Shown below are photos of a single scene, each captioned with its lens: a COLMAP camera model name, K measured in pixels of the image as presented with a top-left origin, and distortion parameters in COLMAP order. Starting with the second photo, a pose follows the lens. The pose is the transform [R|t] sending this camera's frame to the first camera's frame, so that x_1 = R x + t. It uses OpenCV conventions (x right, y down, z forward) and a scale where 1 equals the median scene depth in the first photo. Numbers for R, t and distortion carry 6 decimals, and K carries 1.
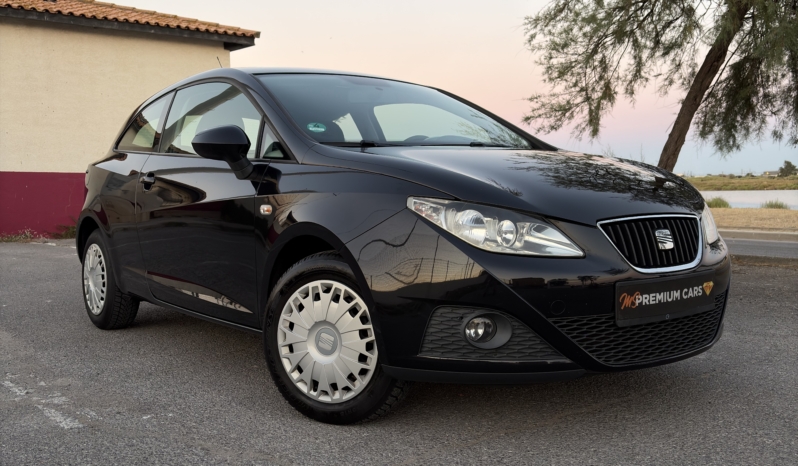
lens RADIAL K [[802.1, 0, 401.6], [0, 802.1, 227.3], [0, 0, 1]] dist [0.032003, 0.000000]
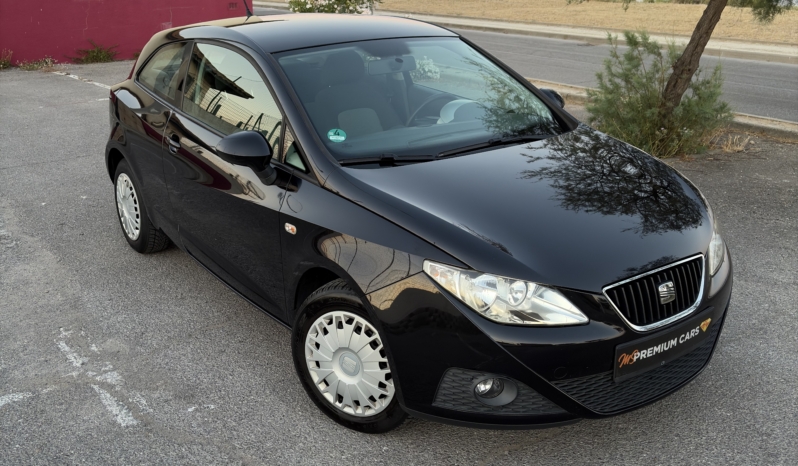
lens RADIAL K [[802.1, 0, 399.9], [0, 802.1, 227.7], [0, 0, 1]] dist [0.032003, 0.000000]
pose [[0.999528, 0.010058, -0.029036, 0.005107], [-0.001817, 0.962612, 0.270876, -0.329547], [0.030675, -0.270696, 0.962176, -0.005461]]
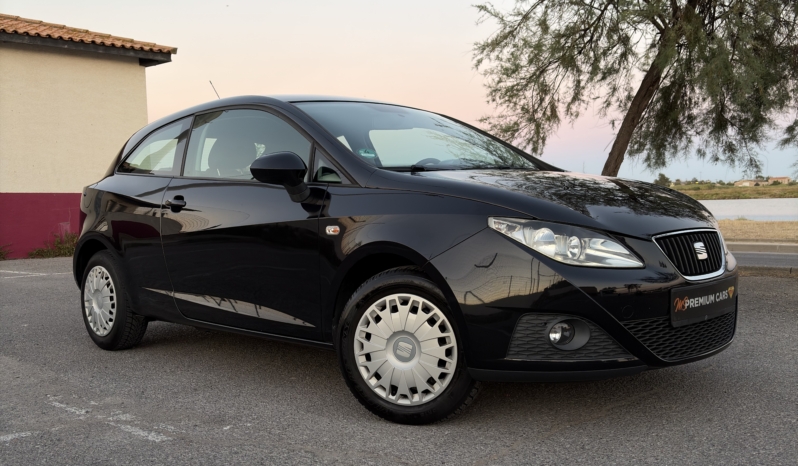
lens RADIAL K [[802.1, 0, 397.7], [0, 802.1, 234.9], [0, 0, 1]] dist [0.032003, 0.000000]
pose [[0.991525, -0.016951, 0.128809, -0.236757], [0.018107, 0.999806, -0.007815, -0.006004], [-0.128651, 0.010081, 0.991639, -0.085861]]
